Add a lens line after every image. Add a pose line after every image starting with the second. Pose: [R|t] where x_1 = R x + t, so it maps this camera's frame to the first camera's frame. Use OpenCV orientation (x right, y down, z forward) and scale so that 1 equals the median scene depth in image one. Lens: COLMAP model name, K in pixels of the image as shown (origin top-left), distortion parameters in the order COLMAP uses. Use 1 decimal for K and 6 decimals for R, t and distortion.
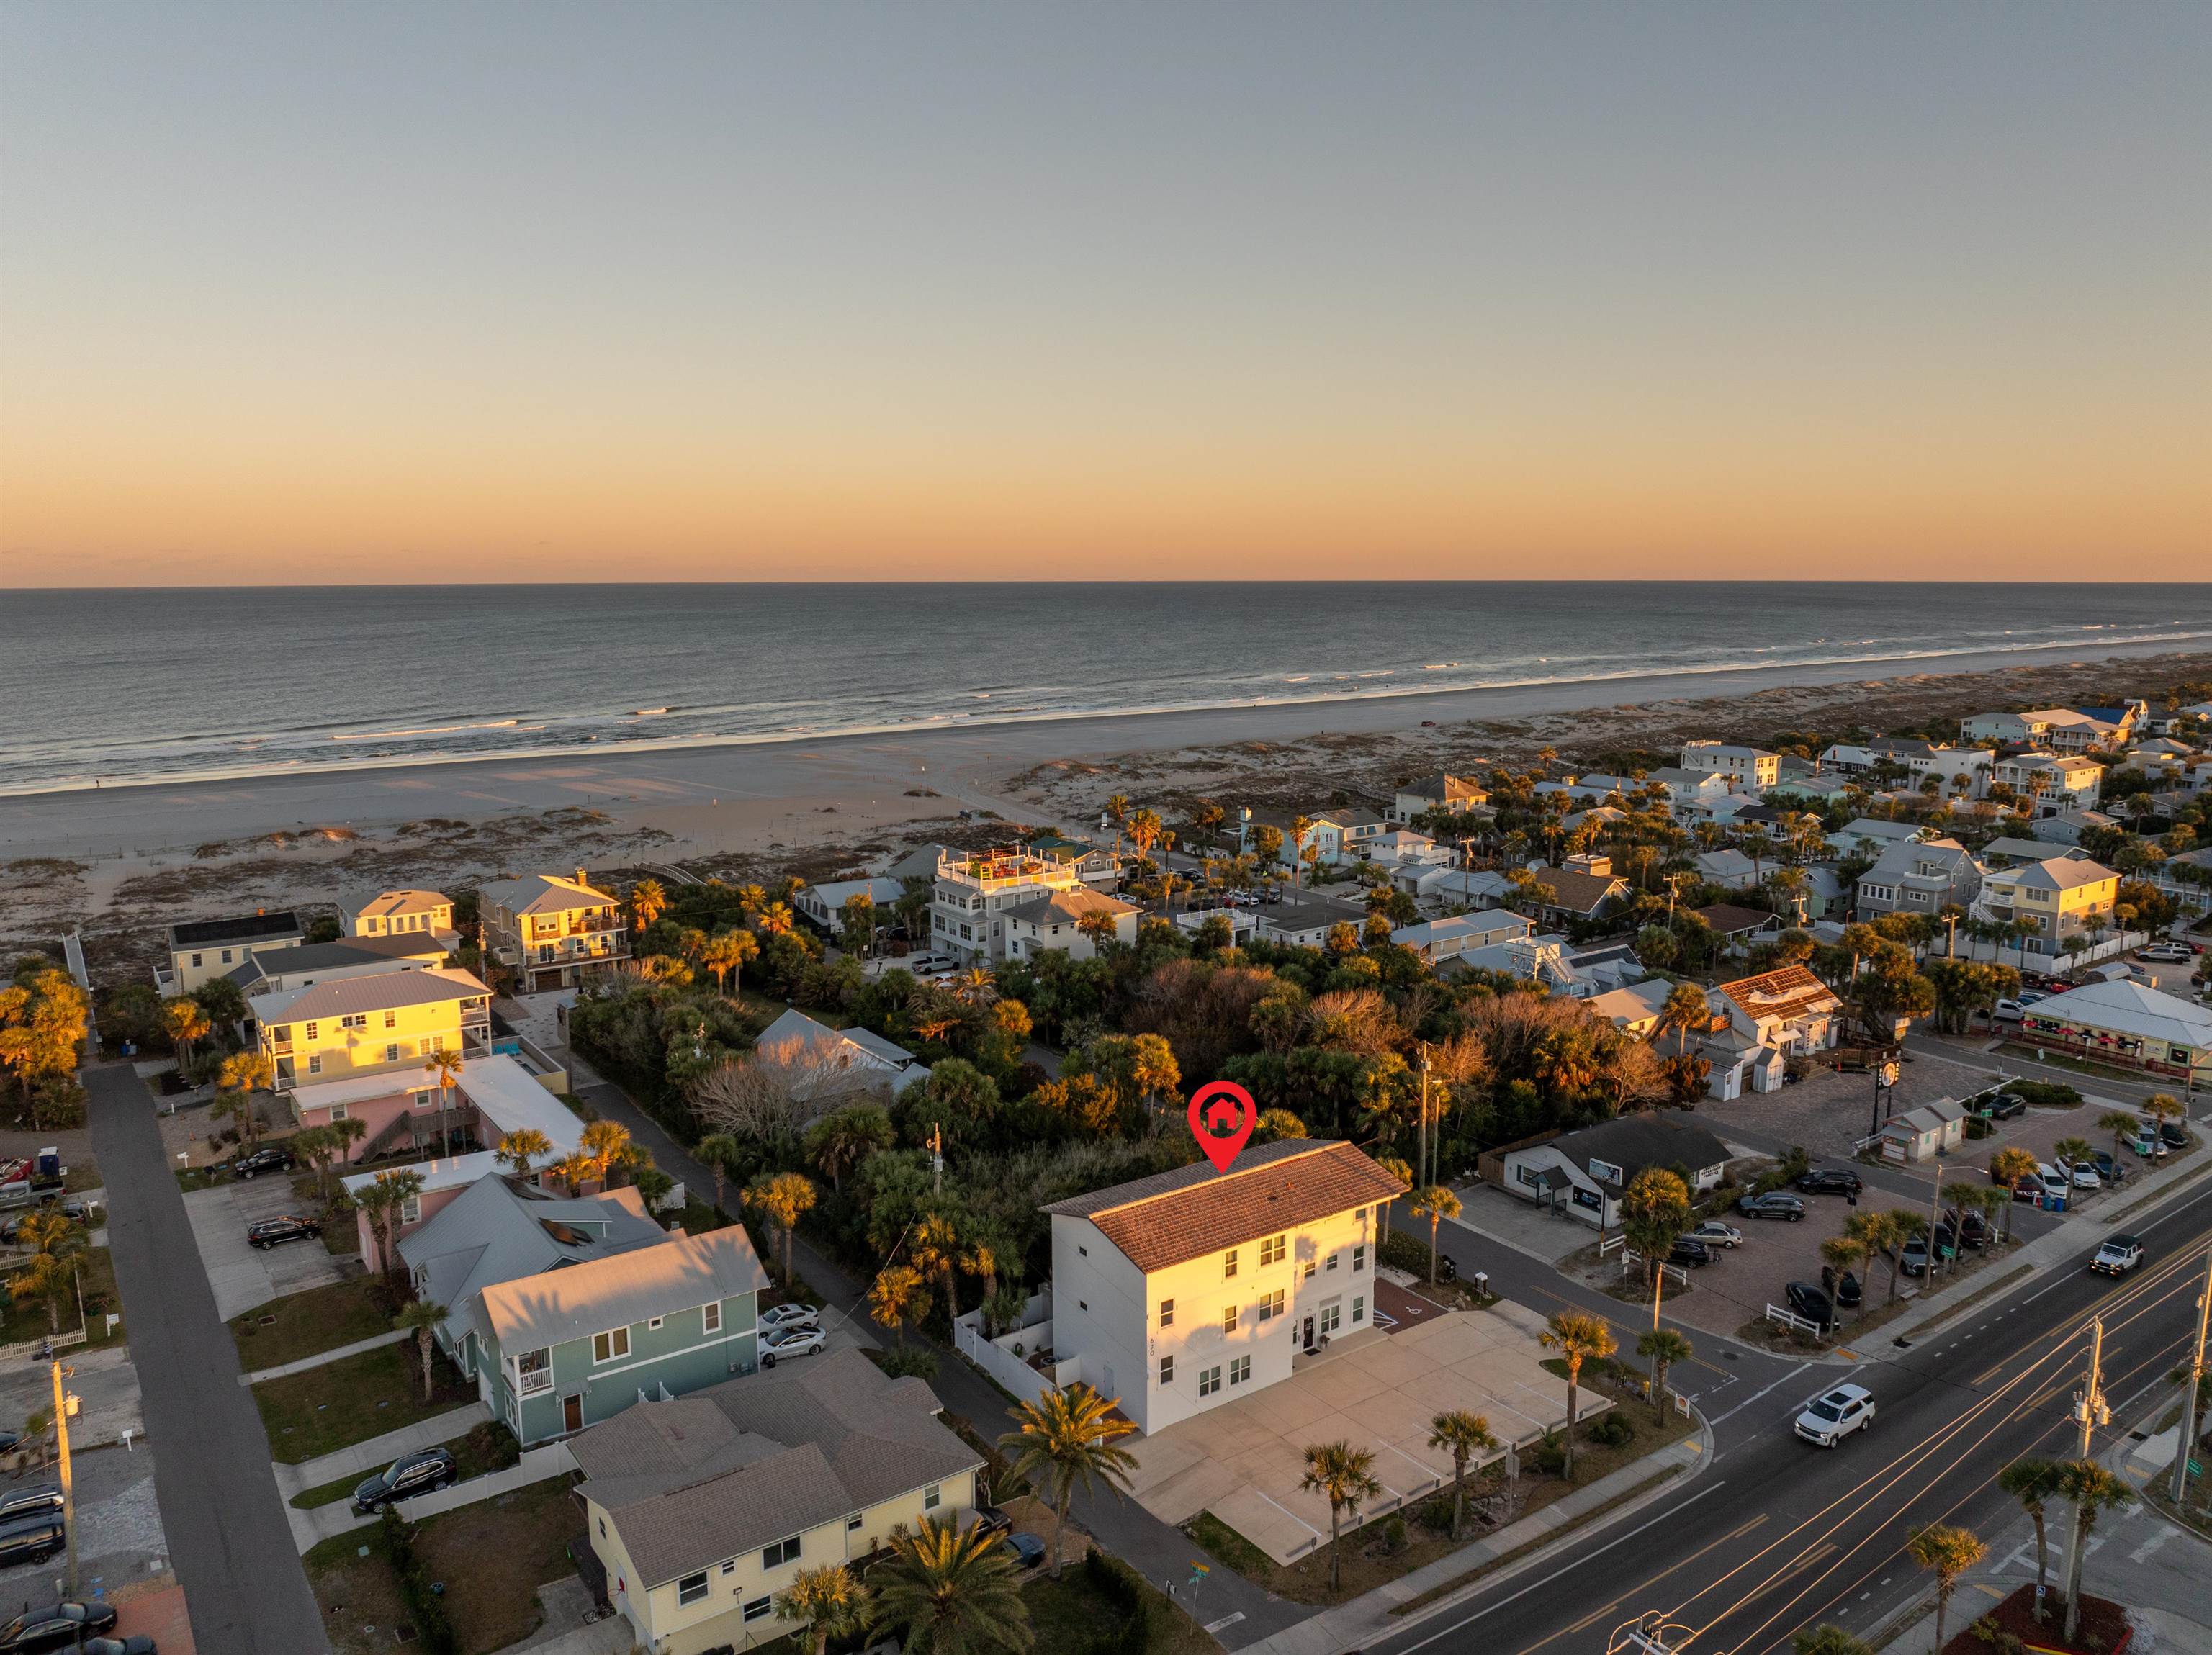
lens RADIAL K [[1569.5, 0, 1106.0], [0, 1569.5, 827.5], [0, 0, 1]] dist [-0.026930, -0.010095]
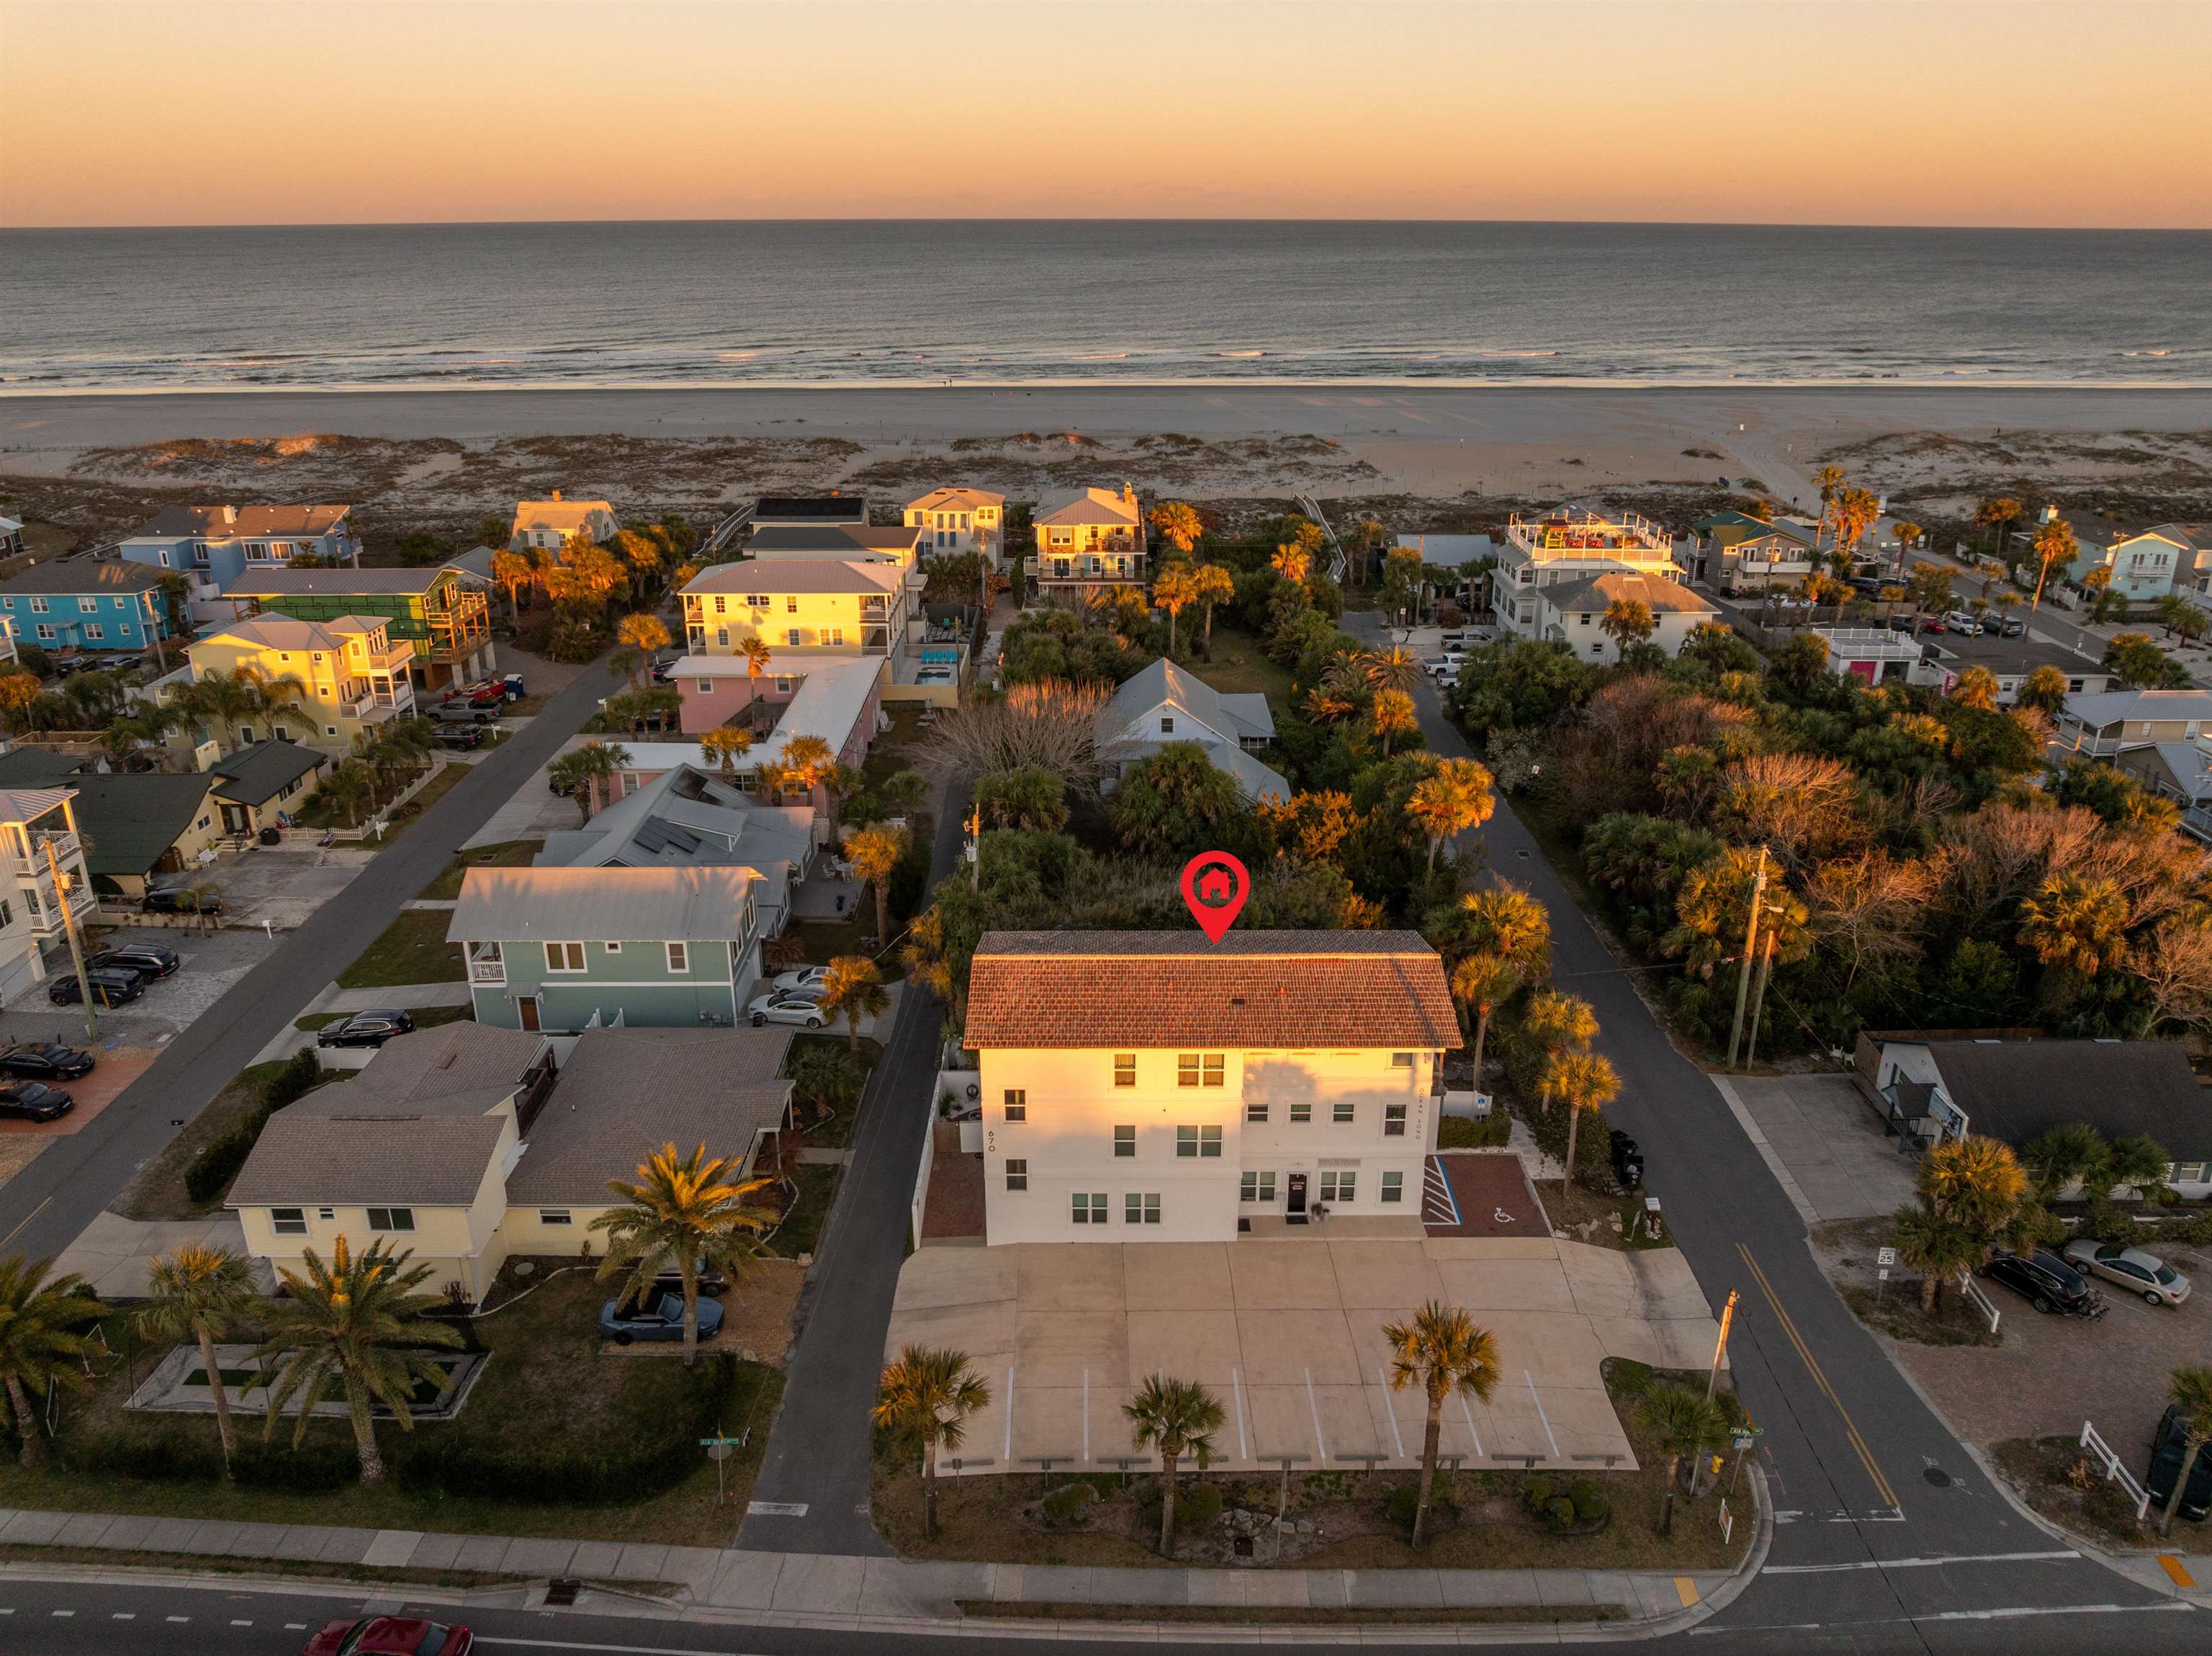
lens RADIAL K [[1569.7, 0, 1106.0], [0, 1569.7, 828.0], [0, 0, 1]] dist [-0.026930, -0.010095]
pose [[0.819033, 0.213444, -0.532566, 0.352210], [-0.094044, 0.965614, 0.242373, -0.002455], [0.565986, -0.148426, 0.810943, 0.346449]]
